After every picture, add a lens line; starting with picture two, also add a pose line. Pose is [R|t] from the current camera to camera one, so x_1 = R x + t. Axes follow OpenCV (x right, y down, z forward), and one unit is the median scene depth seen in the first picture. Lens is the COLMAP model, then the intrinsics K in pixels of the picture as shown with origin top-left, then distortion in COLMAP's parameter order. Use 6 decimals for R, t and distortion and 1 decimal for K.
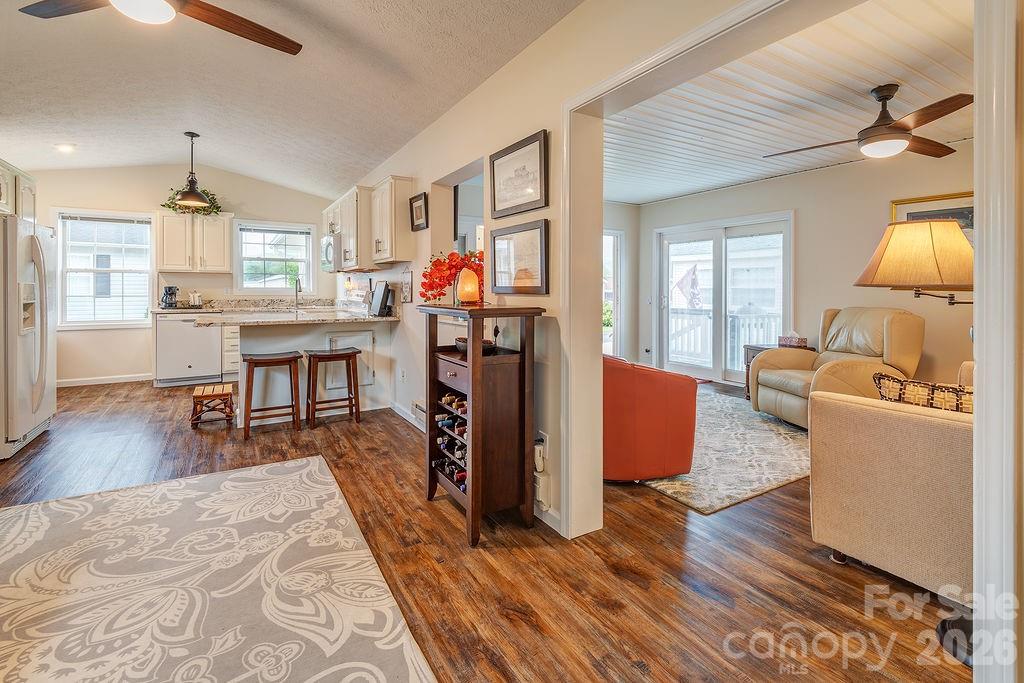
lens RADIAL K [[470.1, 0, 482.2], [0, 470.1, 291.4], [0, 0, 1]] dist [0.034552, -0.013457]
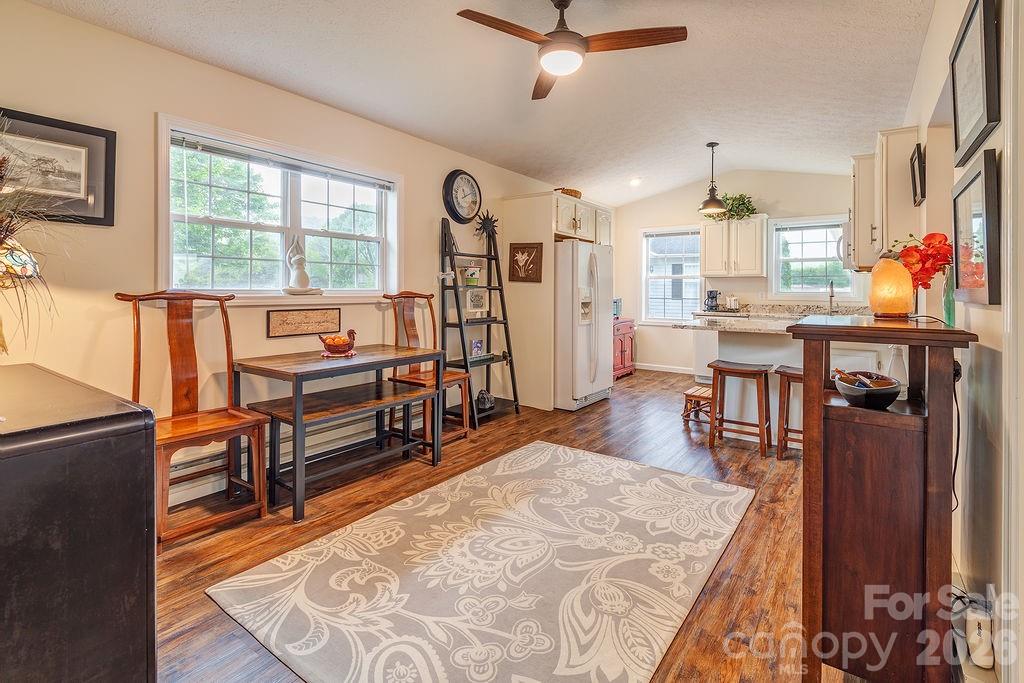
lens RADIAL K [[470.1, 0, 482.2], [0, 470.1, 291.4], [0, 0, 1]] dist [0.034552, -0.013457]
pose [[0.452414, 0.003870, -0.891800, 0.272364], [-0.012002, 0.999926, -0.001749, -0.000769], [0.891727, 0.011495, 0.452427, 0.249462]]
